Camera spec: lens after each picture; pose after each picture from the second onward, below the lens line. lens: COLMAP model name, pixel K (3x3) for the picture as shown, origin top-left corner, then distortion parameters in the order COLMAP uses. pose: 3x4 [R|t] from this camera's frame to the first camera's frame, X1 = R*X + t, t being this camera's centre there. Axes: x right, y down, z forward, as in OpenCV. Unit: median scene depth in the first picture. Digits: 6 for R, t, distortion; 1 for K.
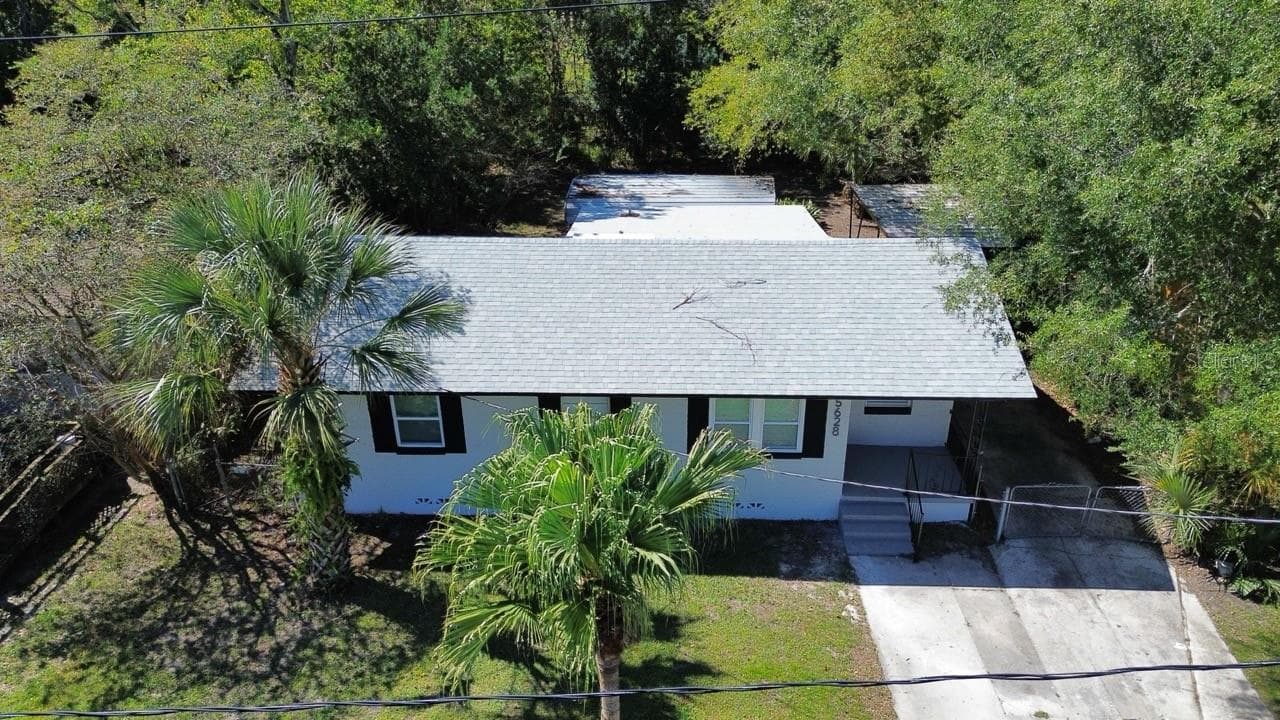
lens RADIAL K [[909.1, 0, 642.1], [0, 909.1, 355.4], [0, 0, 1]] dist [0.057853, -0.049847]
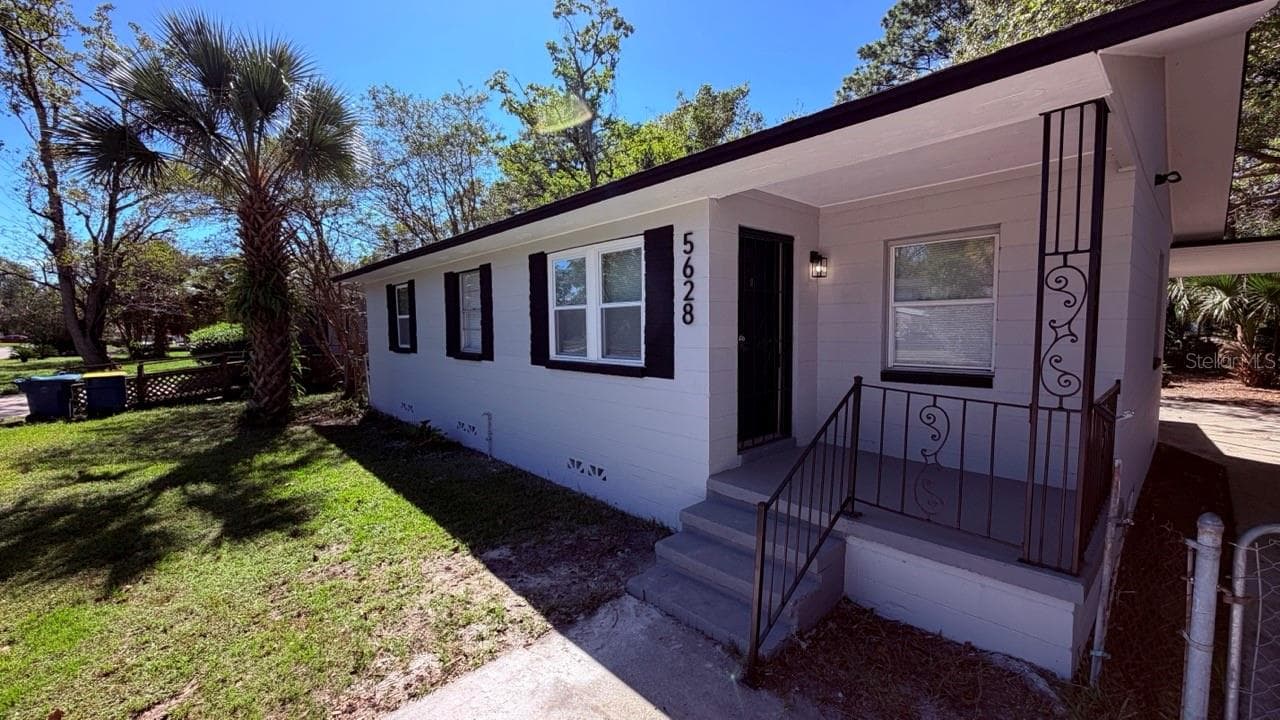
lens RADIAL K [[511.6, 0, 636.2], [0, 511.6, 360.6], [0, 0, 1]] dist [0.001349, -0.000112]
pose [[0.695059, 0.053517, -0.716958, 0.383933], [-0.317330, 0.917668, -0.239138, 0.177076], [0.645132, 0.393727, 0.654816, 0.811305]]
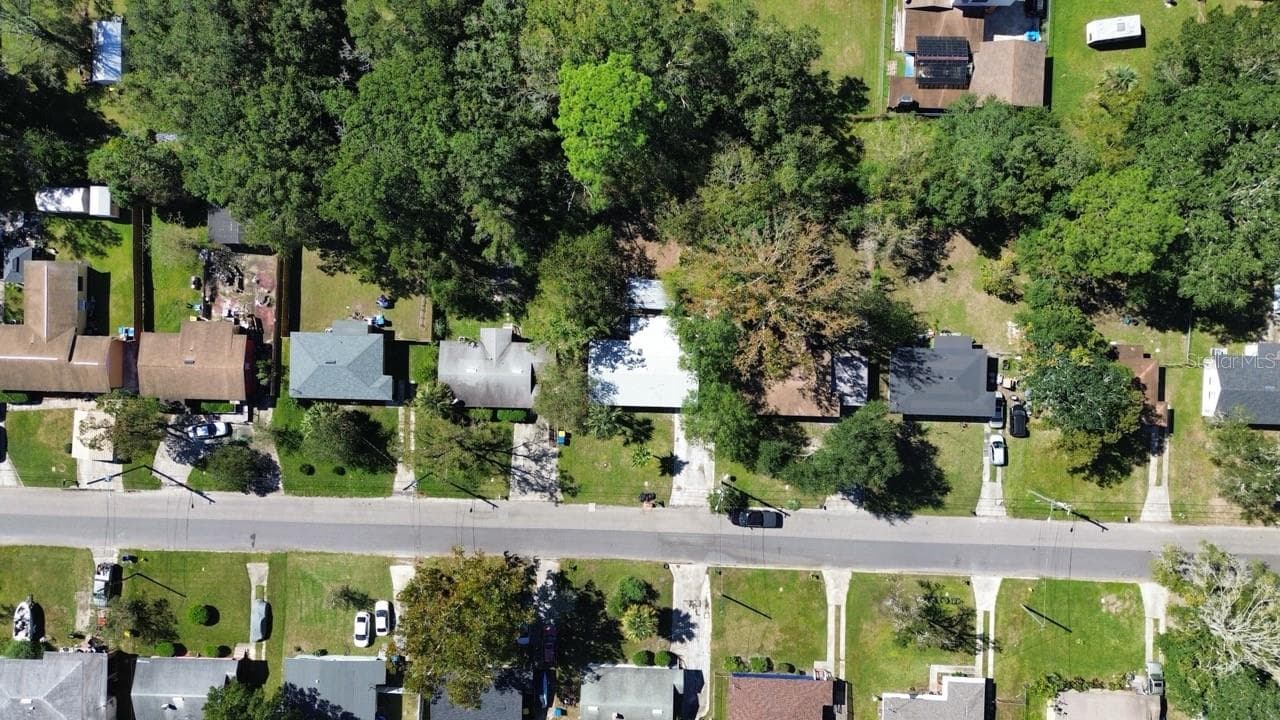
lens RADIAL K [[909.1, 0, 634.9], [0, 909.1, 359.4], [0, 0, 1]] dist [0.057853, -0.049847]
pose [[0.999604, -0.010028, -0.026287, 0.106005], [0.028072, 0.418064, 0.907984, -6.353299], [0.001885, -0.908362, 0.418180, -1.615656]]
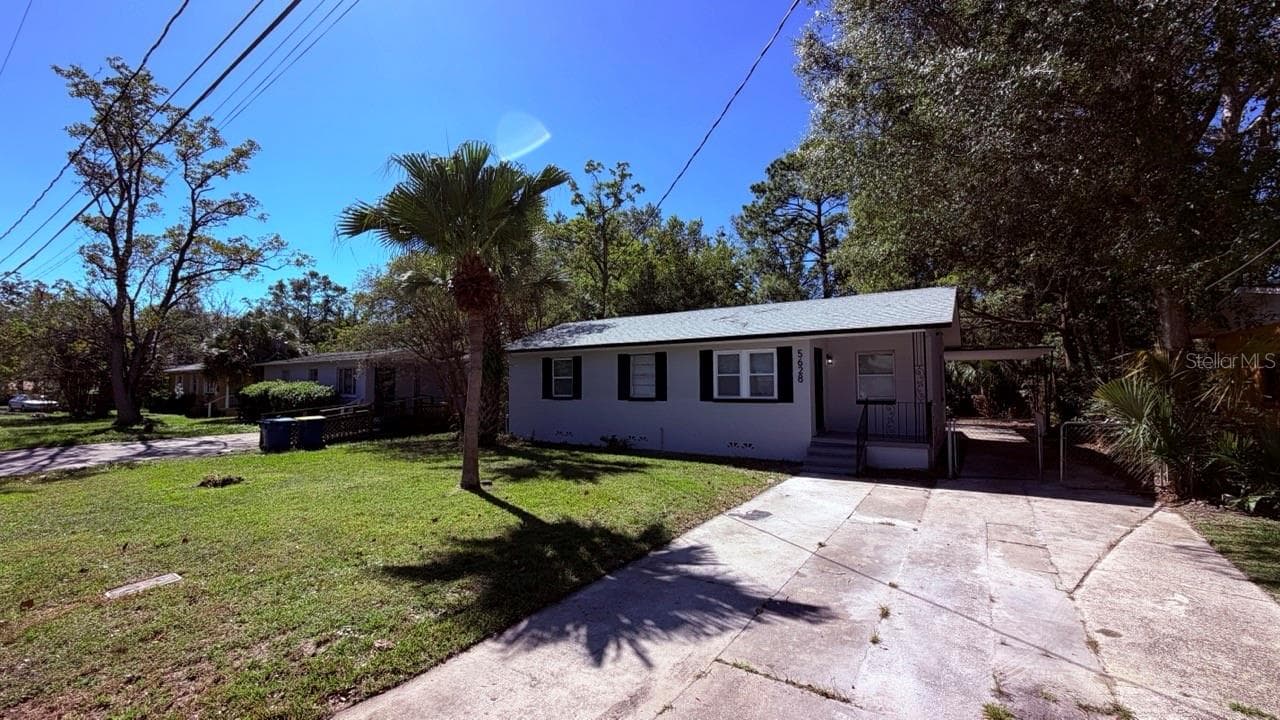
lens RADIAL K [[511.6, 0, 636.9], [0, 511.6, 365.2], [0, 0, 1]] dist [0.001349, -0.000112]
pose [[0.851055, -0.014053, -0.524889, 0.397089], [-0.237353, 0.881385, -0.408442, 0.421861], [0.468369, 0.472190, 0.746771, 0.324799]]
